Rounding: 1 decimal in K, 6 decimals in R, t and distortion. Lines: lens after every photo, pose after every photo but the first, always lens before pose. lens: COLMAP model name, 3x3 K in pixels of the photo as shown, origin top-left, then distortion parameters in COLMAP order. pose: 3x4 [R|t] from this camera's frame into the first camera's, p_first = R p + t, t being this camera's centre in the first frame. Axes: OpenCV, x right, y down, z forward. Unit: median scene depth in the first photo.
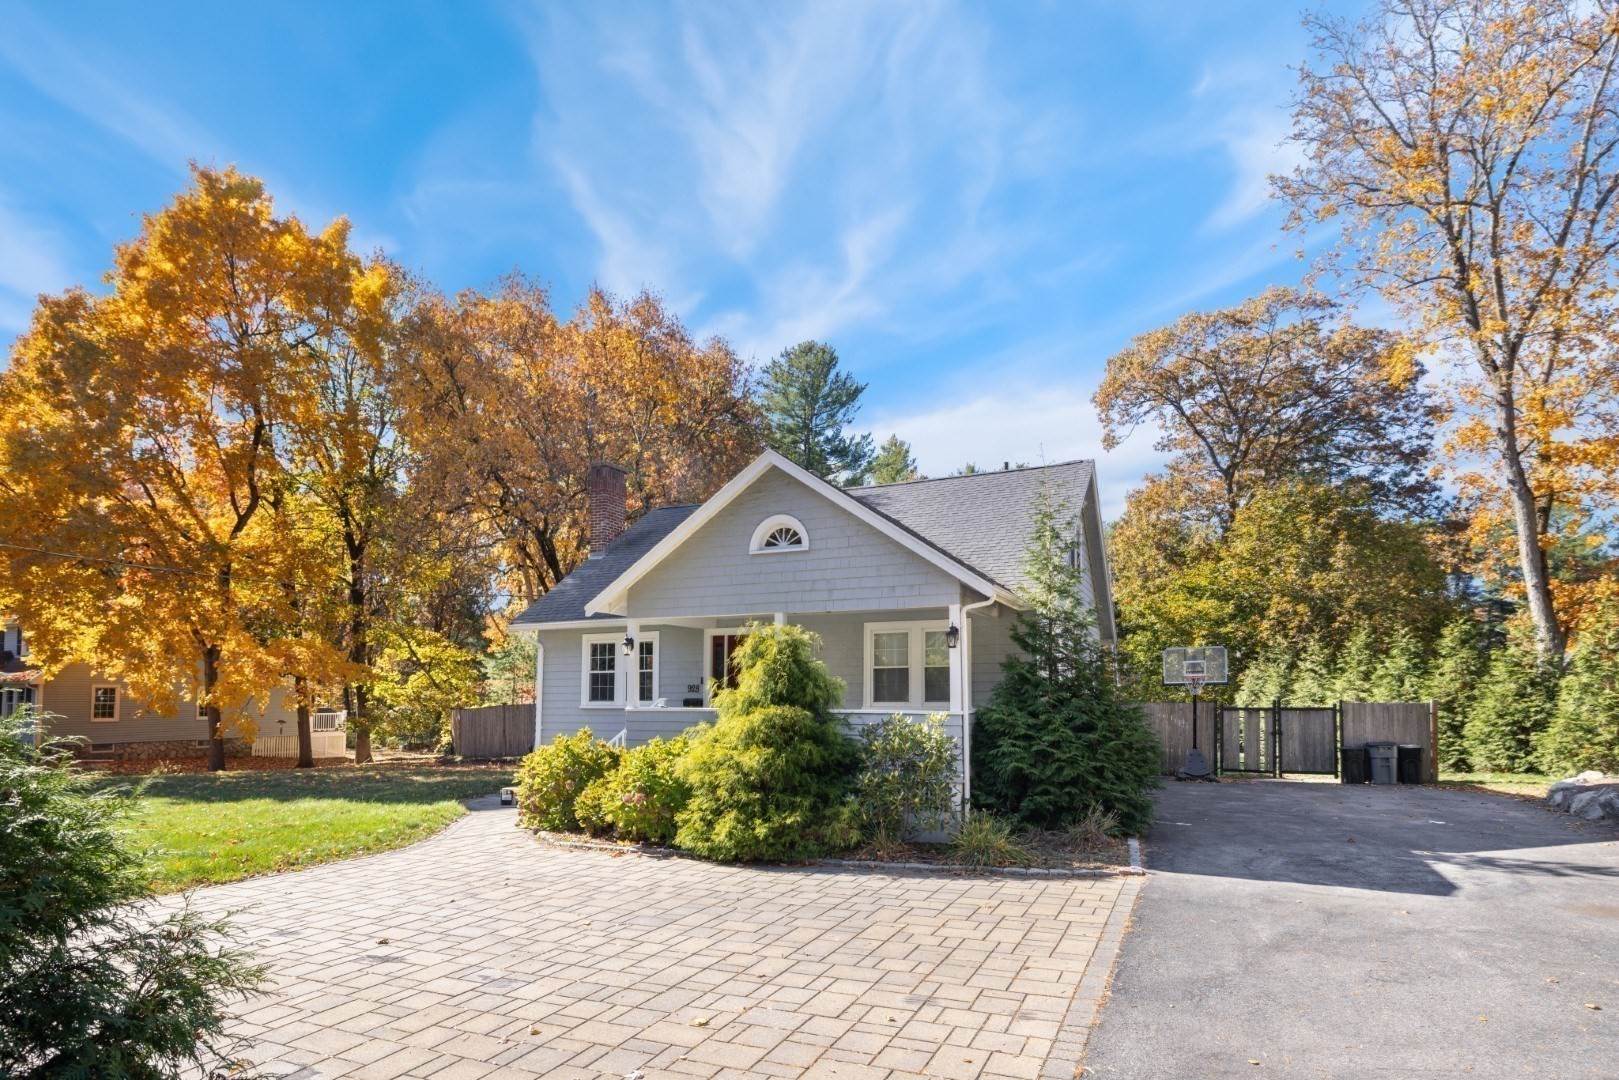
lens RADIAL K [[863.7, 0, 809.5], [0, 863.7, 540.0], [0, 0, 1]] dist [-0.001412, -0.000111]
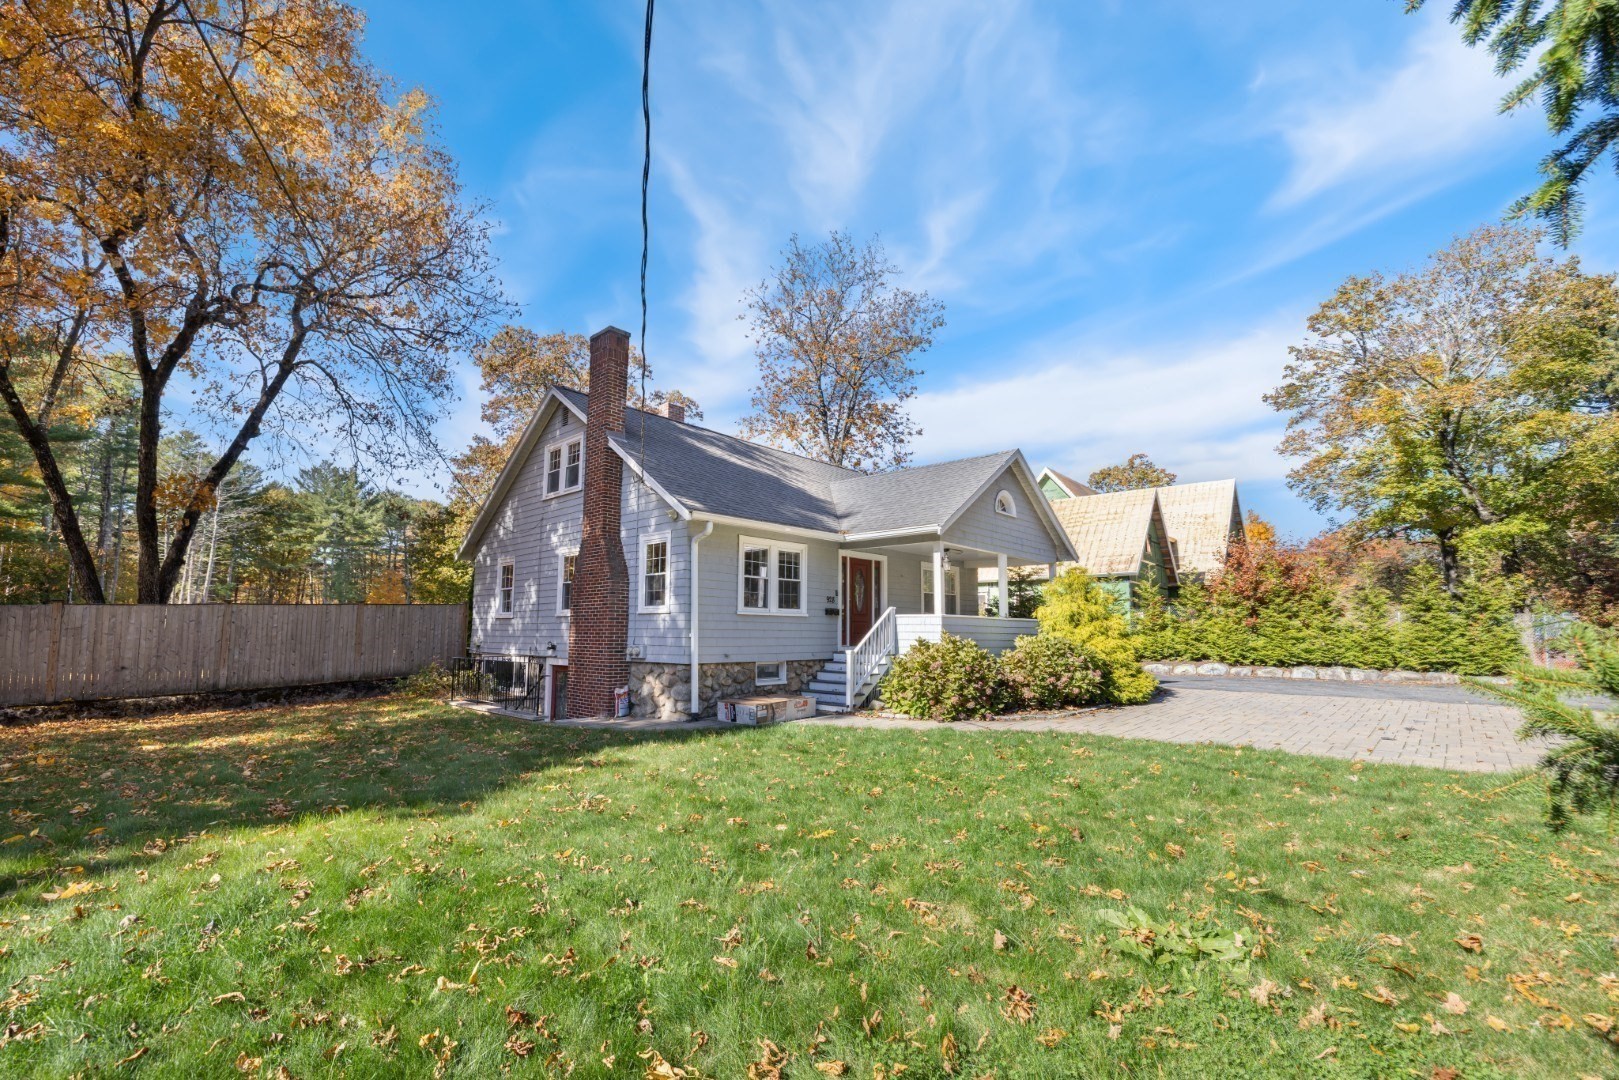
lens RADIAL K [[695.4, 0, 809.5], [0, 695.4, 540.0], [0, 0, 1]] dist [-0.003535, -0.000651]
pose [[0.271621, 0.122673, 0.954554, -1.035226], [-0.186670, 0.979722, -0.072790, 0.168525], [-0.944127, -0.158416, 0.289013, 0.781393]]
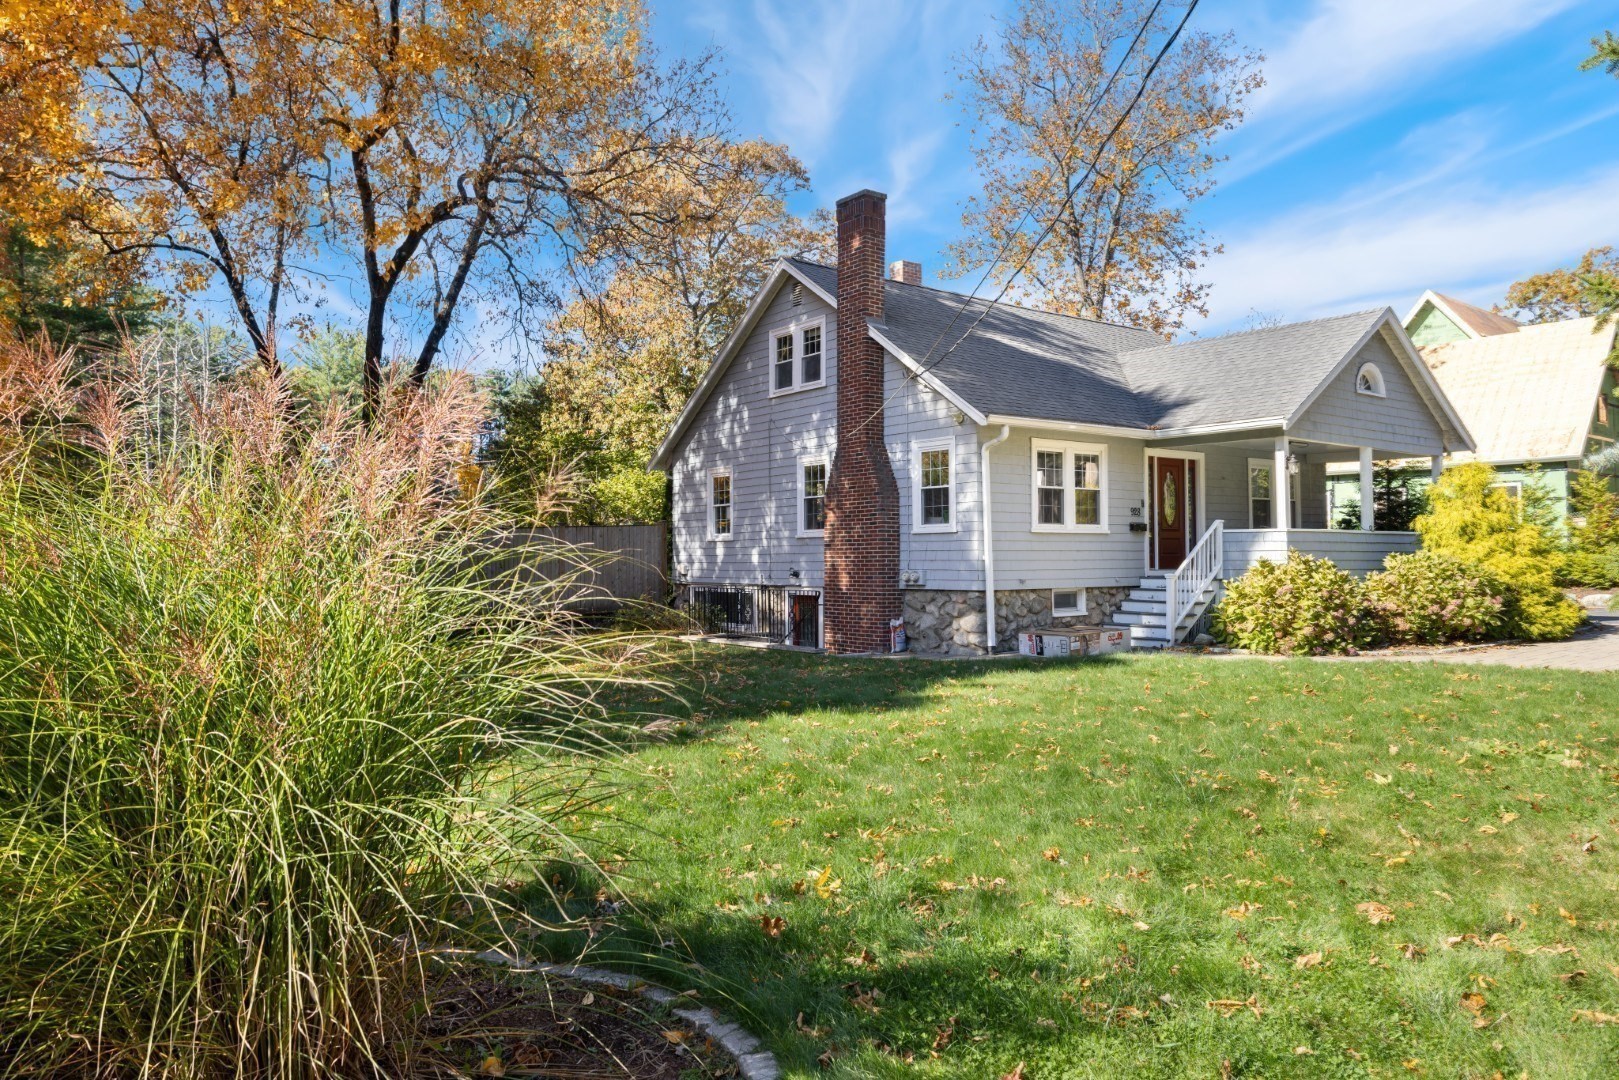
lens RADIAL K [[1145.7, 0, 807.8], [0, 1145.7, 503.6], [0, 0, 1]] dist [0.001187, 0.000623]
pose [[0.428065, 0.034033, 0.903107, -1.377000], [-0.162835, 0.985841, 0.040032, 0.173064], [-0.888957, -0.164193, 0.427546, 0.801304]]
